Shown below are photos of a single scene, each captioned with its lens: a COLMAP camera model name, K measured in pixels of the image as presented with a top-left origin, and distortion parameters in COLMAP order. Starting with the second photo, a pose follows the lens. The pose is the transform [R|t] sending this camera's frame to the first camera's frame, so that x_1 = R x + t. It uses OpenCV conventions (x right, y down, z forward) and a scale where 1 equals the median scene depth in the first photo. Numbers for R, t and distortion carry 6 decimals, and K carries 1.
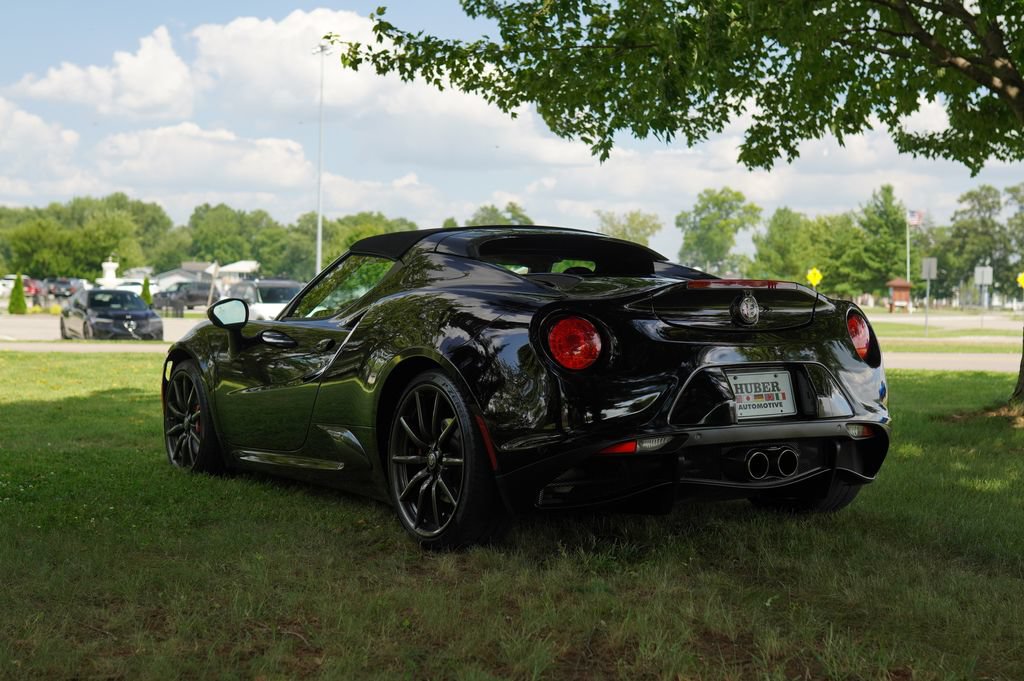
lens RADIAL K [[1501.1, 0, 515.6], [0, 1501.1, 339.5], [0, 0, 1]] dist [-0.021559, 0.000000]
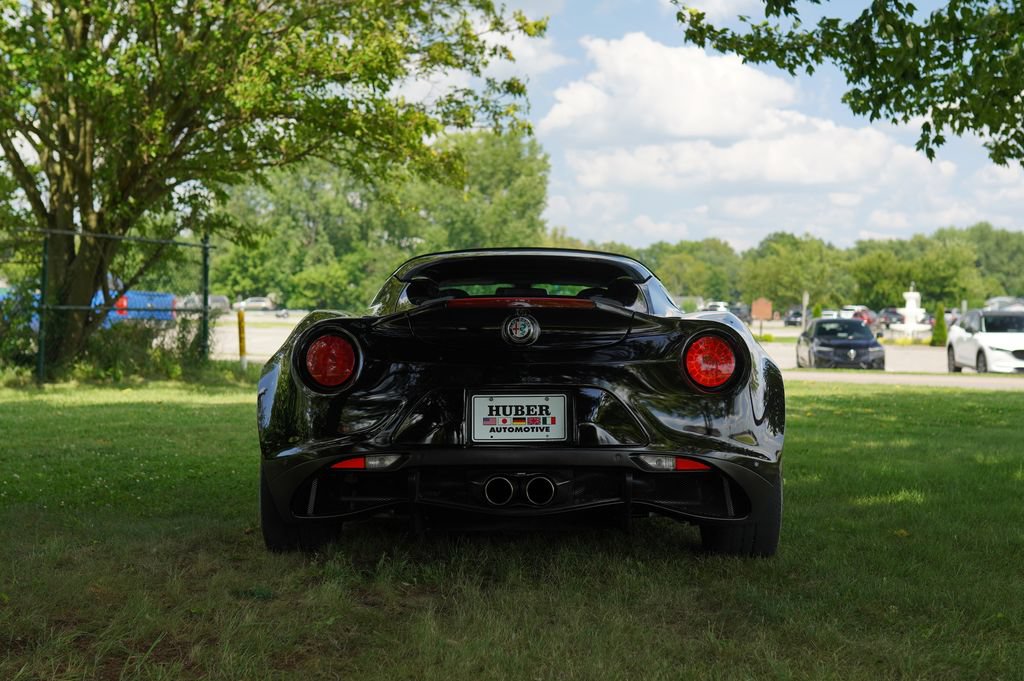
lens RADIAL K [[1501.1, 0, 515.3], [0, 1501.1, 339.8], [0, 0, 1]] dist [-0.021559, 0.000000]
pose [[0.846542, 0.002011, -0.532318, 0.086717], [-0.012658, 0.999786, -0.016353, 0.000385], [0.532172, 0.020582, 0.846386, 0.025249]]
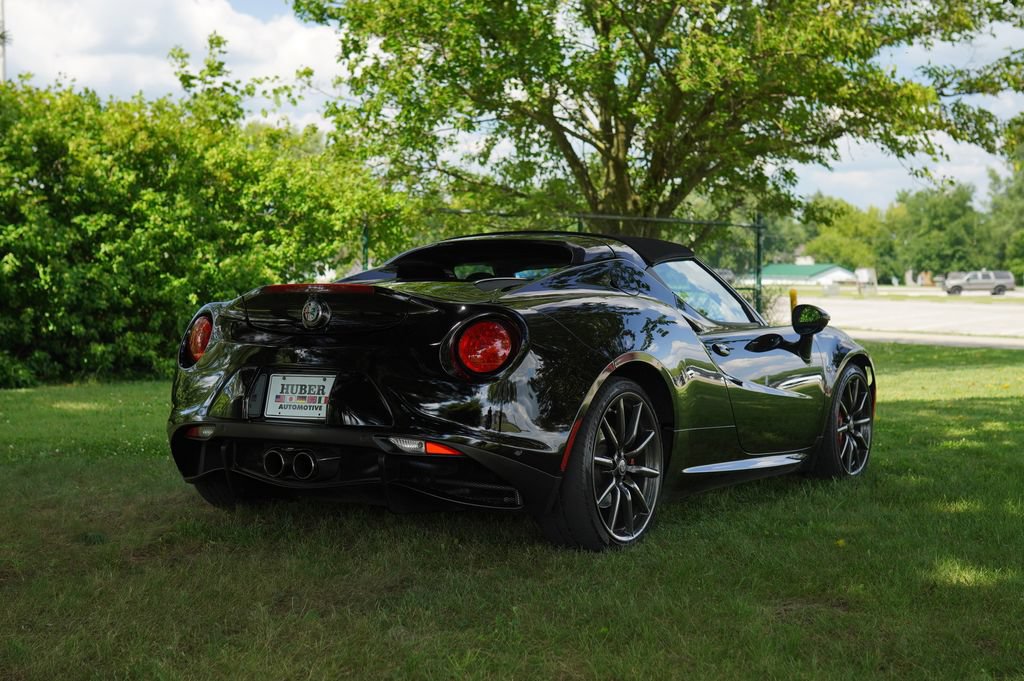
lens RADIAL K [[1501.1, 0, 511.0], [0, 1501.1, 340.5], [0, 0, 1]] dist [-0.021559, 0.000000]
pose [[0.443464, 0.022488, -0.896010, 0.147502], [-0.027585, 0.999554, 0.011434, -0.002137], [0.895868, 0.019645, 0.443886, 0.088113]]
